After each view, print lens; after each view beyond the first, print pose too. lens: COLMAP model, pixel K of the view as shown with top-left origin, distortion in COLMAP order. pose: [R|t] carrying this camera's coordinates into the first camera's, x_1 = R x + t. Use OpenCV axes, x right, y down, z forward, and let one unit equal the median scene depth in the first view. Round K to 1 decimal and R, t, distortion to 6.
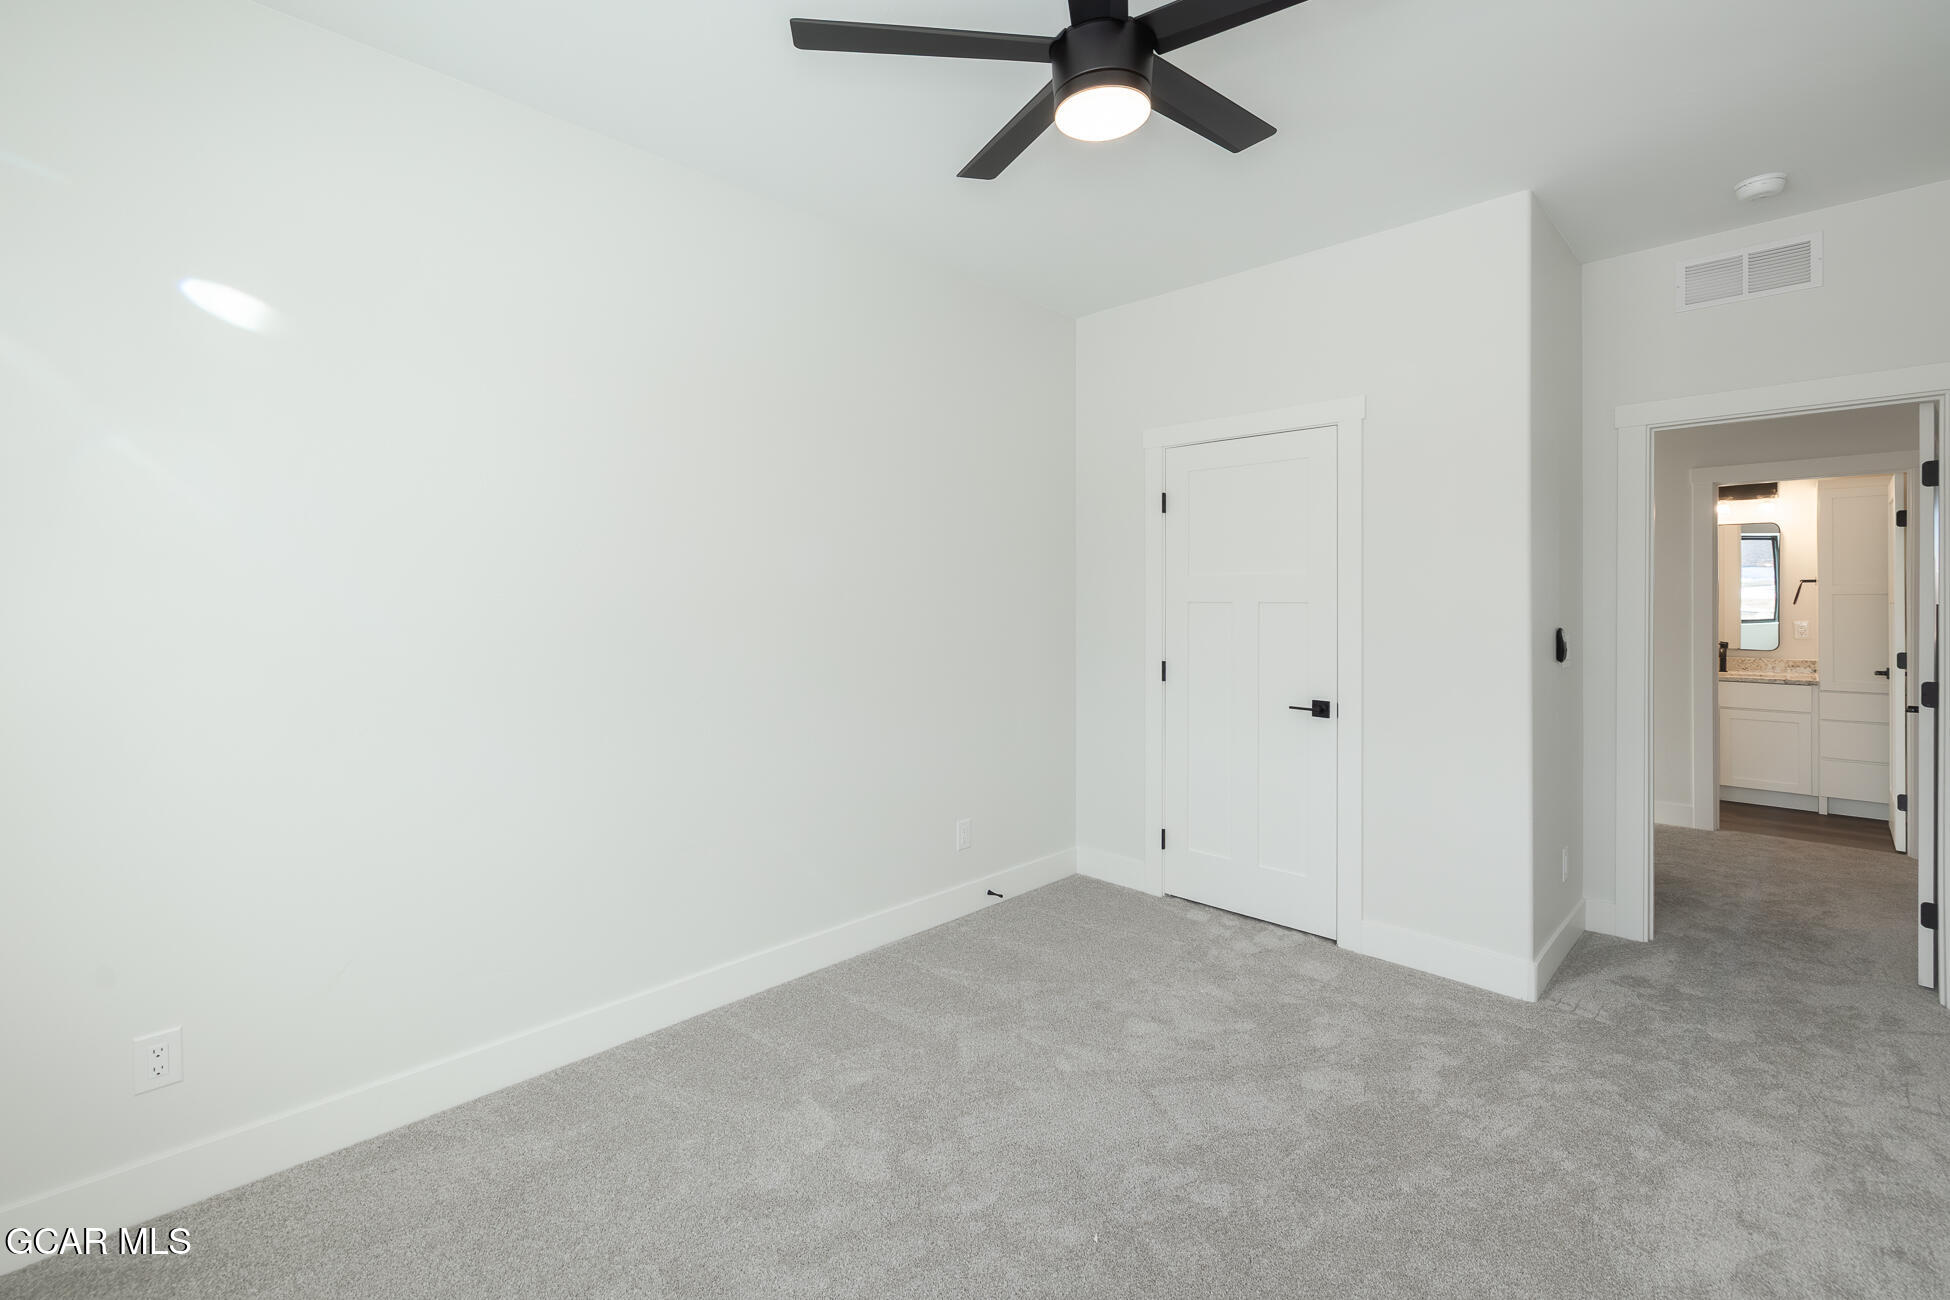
lens RADIAL K [[858.5, 0, 978.6], [0, 858.5, 611.0], [0, 0, 1]] dist [0.001901, -0.000020]
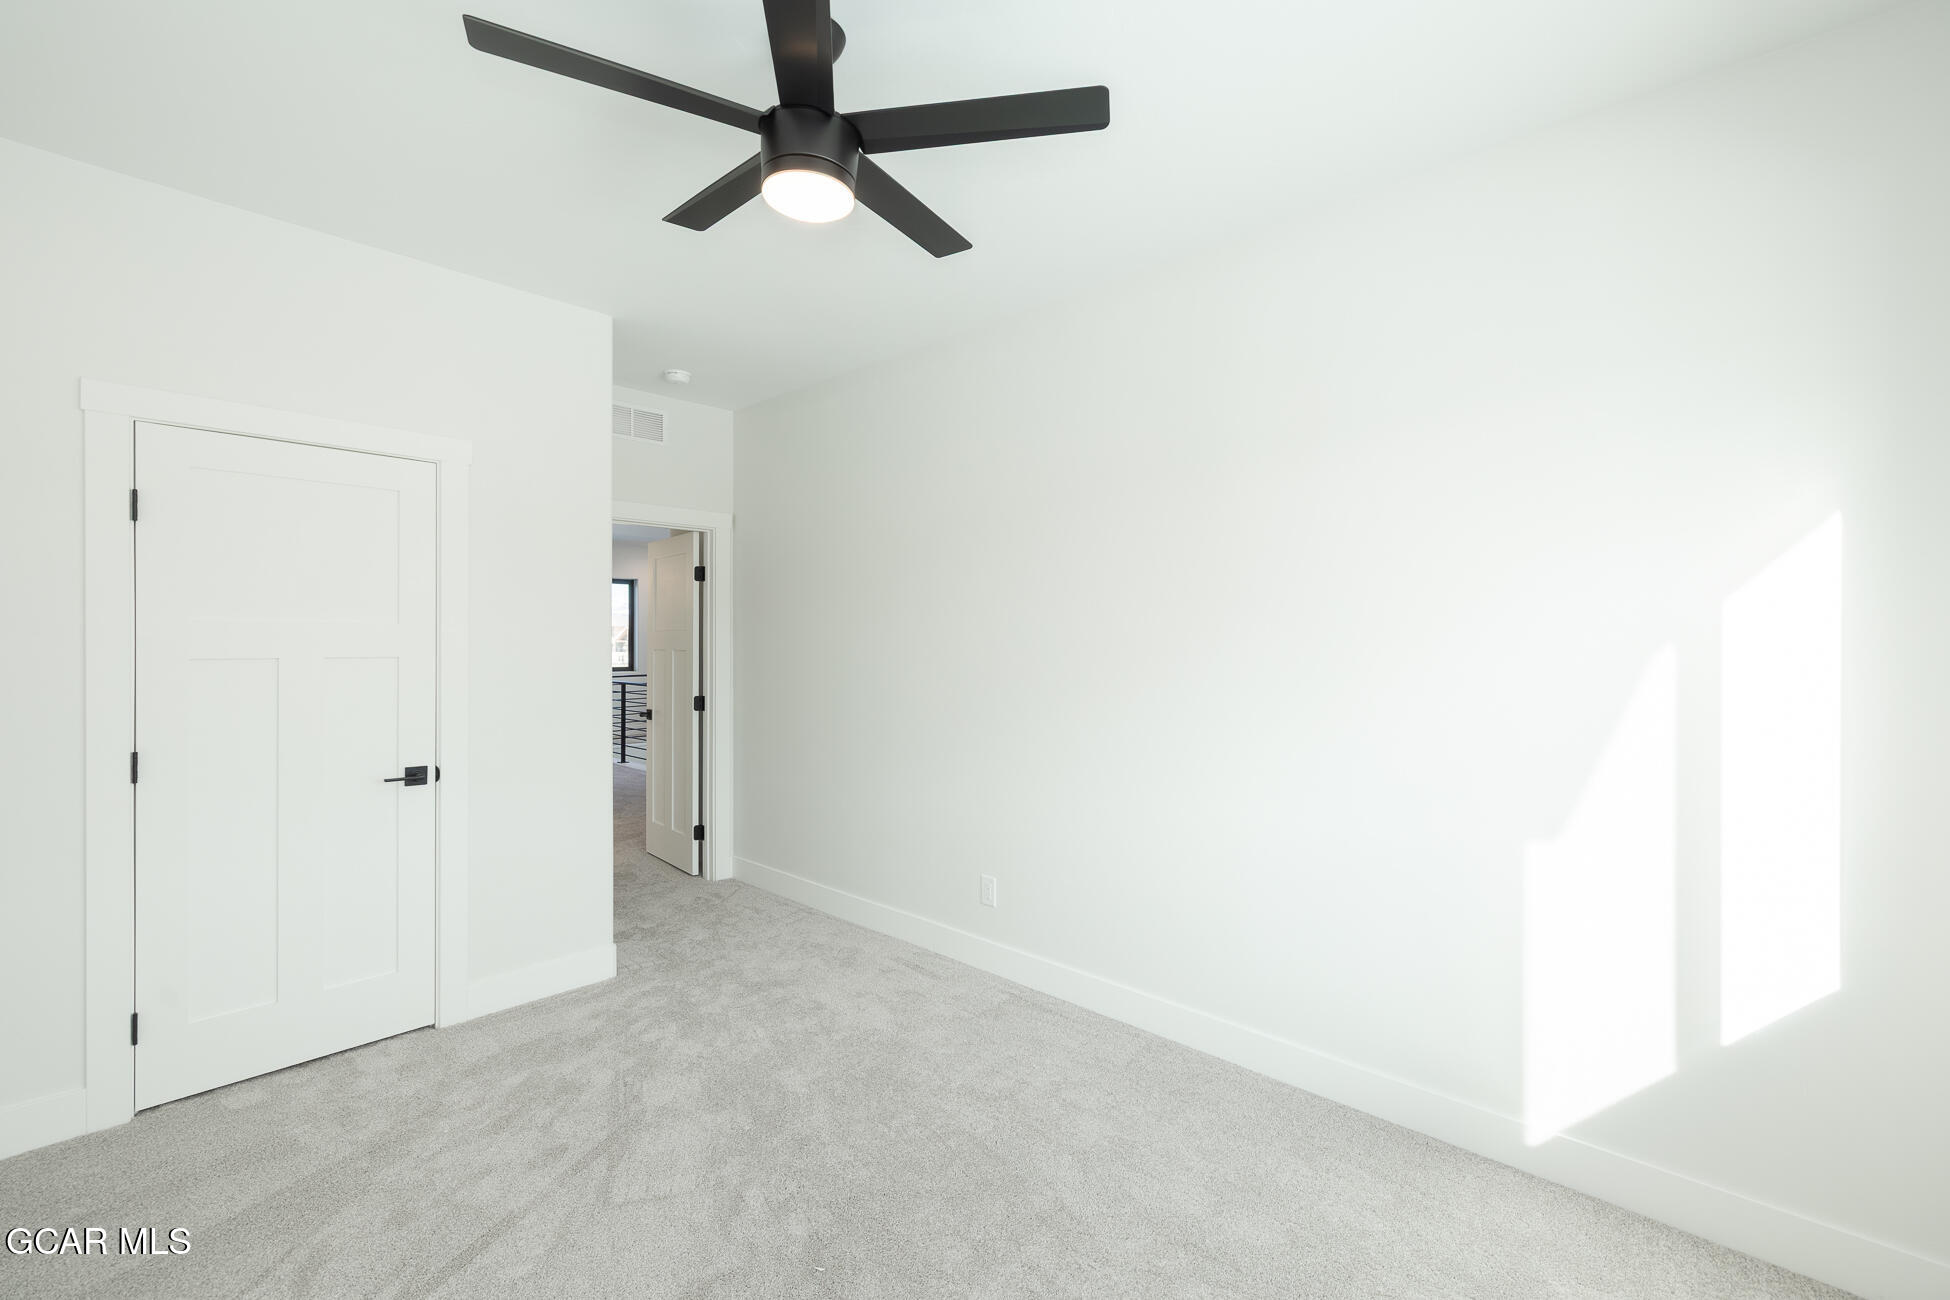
lens RADIAL K [[843.5, 0, 968.9], [0, 843.5, 646.9], [0, 0, 1]] dist [0.000695, 0.000259]
pose [[-0.047730, -0.016177, 0.998729, -0.585603], [-0.002664, 0.999867, 0.016068, -0.041752], [-0.998857, -0.001894, -0.047767, 0.544126]]
